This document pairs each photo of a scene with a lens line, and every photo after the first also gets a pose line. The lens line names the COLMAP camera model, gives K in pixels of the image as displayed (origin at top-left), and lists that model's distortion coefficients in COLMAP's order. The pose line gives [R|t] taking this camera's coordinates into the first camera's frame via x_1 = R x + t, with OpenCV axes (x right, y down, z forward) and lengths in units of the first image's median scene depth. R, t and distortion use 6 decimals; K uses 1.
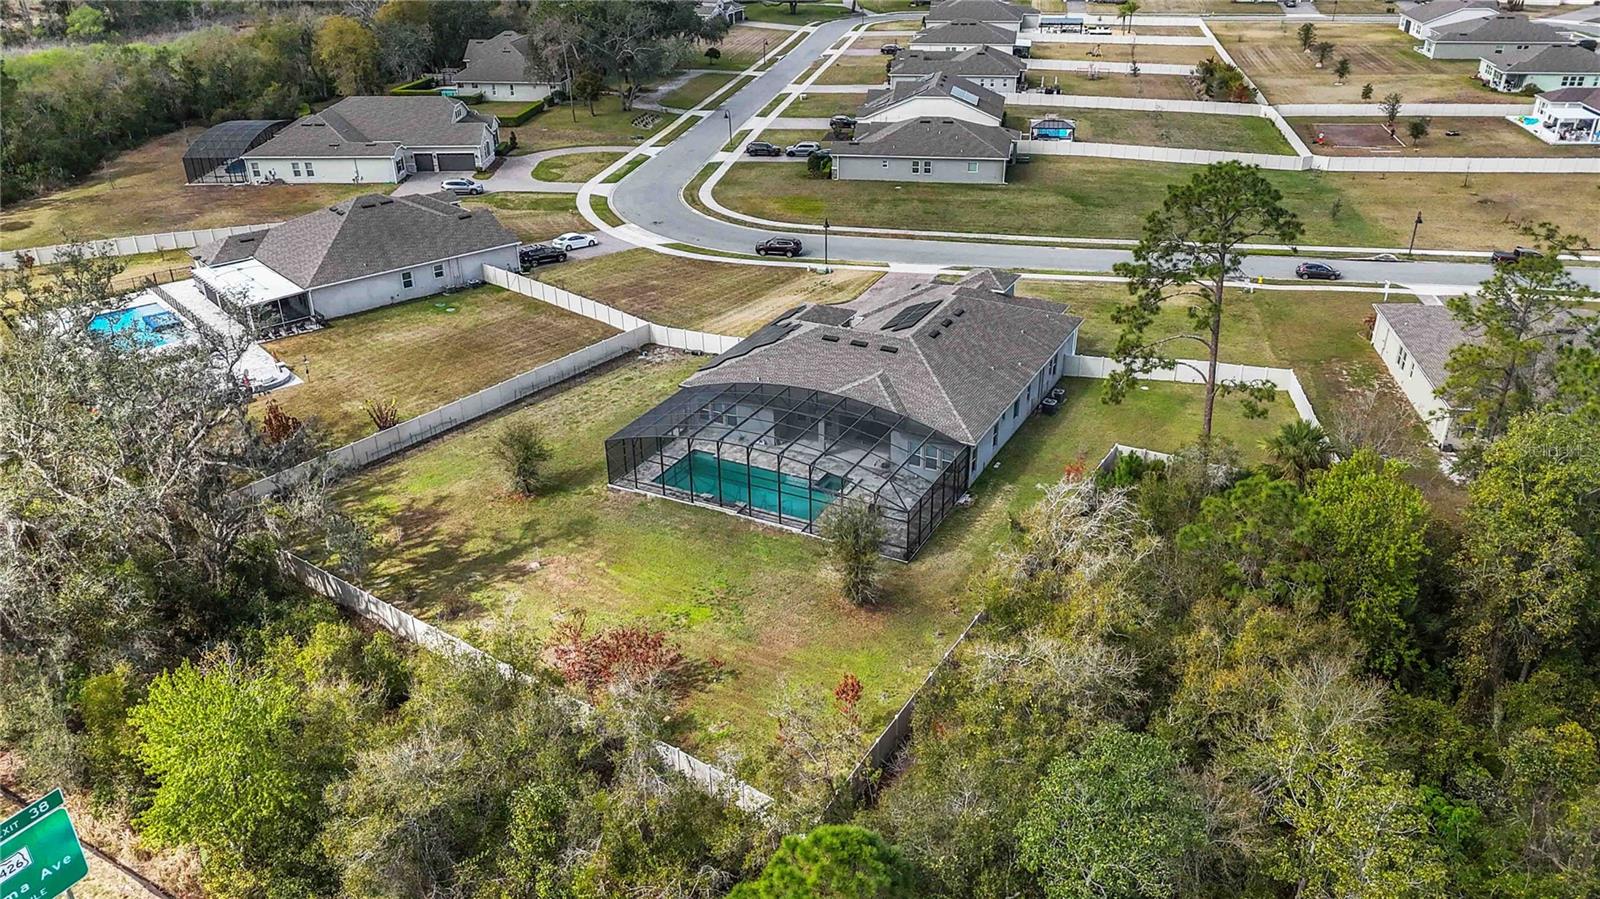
lens RADIAL K [[1176.3, 0, 800.0], [0, 1176.3, 449.5], [0, 0, 1]] dist [0.098429, -0.104320]
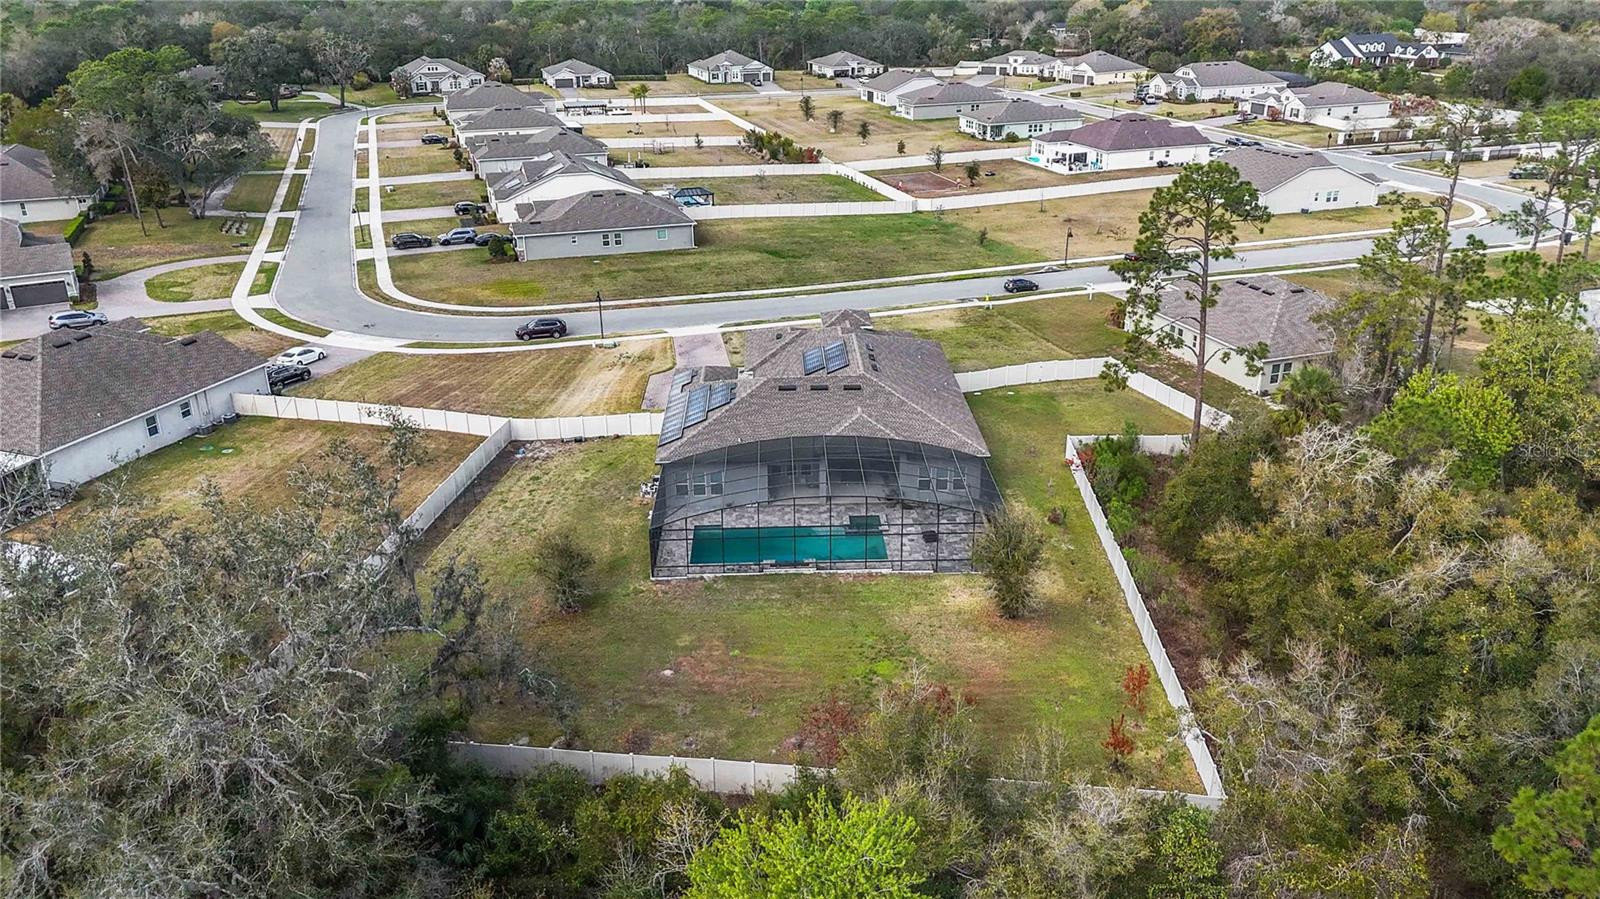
lens RADIAL K [[1176.3, 0, 800.0], [0, 1176.3, 449.5], [0, 0, 1]] dist [0.098429, -0.104320]
pose [[0.875483, -0.183140, 0.447201, -0.224241], [0.215124, 0.976354, -0.021305, -0.011394], [-0.432725, 0.114856, 0.894180, 0.063998]]
